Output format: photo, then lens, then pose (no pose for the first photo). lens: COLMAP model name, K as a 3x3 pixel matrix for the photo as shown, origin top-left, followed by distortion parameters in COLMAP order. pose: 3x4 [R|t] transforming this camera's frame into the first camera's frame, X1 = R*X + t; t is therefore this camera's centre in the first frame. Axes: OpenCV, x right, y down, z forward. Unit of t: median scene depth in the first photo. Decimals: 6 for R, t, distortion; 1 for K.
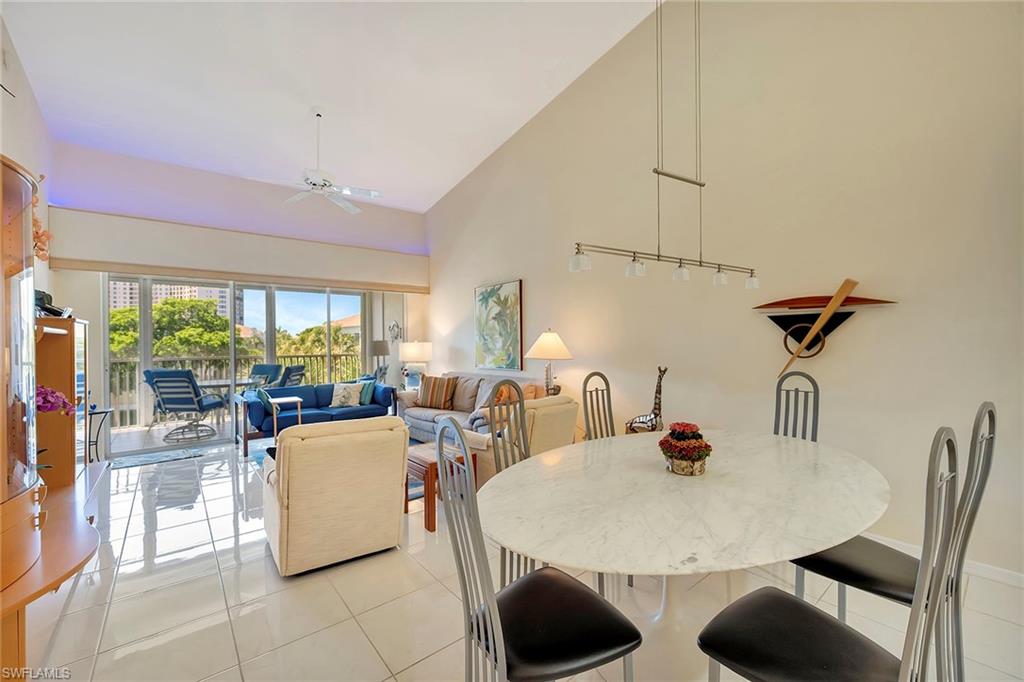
lens RADIAL K [[413.4, 0, 514.7], [0, 413.4, 344.9], [0, 0, 1]] dist [0.003603, 0.003369]
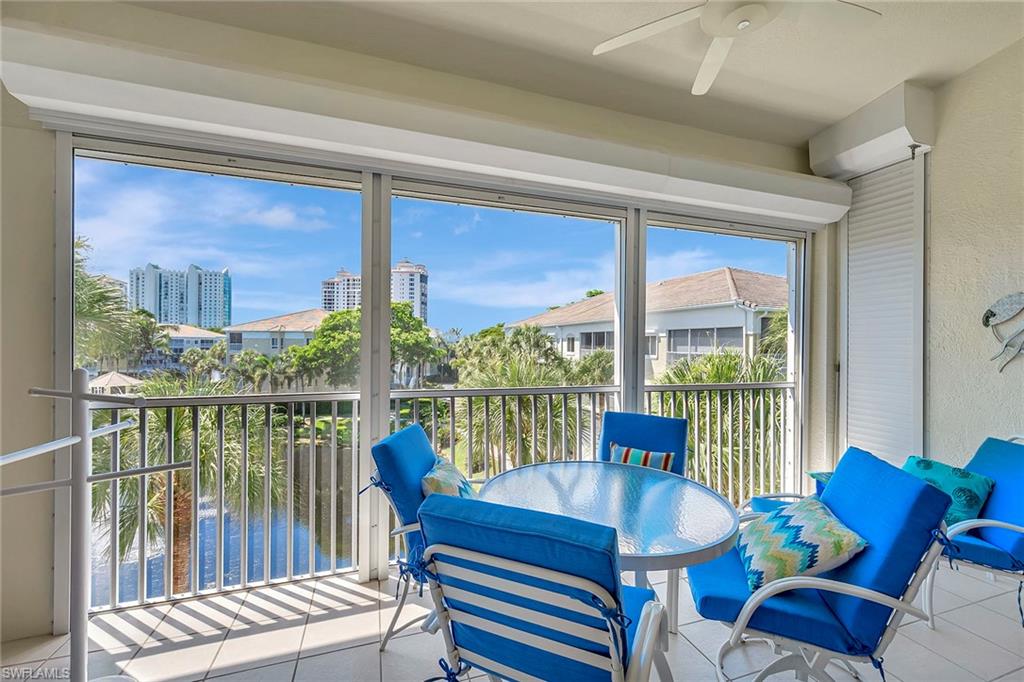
lens RADIAL K [[413.4, 0, 539.0], [0, 413.4, 350.0], [0, 0, 1]] dist [0.003603, 0.003369]
pose [[0.951754, 0.022834, -0.306011, -0.789442], [-0.020869, 0.999735, 0.009690, -0.016569], [0.306151, -0.002836, 0.951979, 0.860887]]
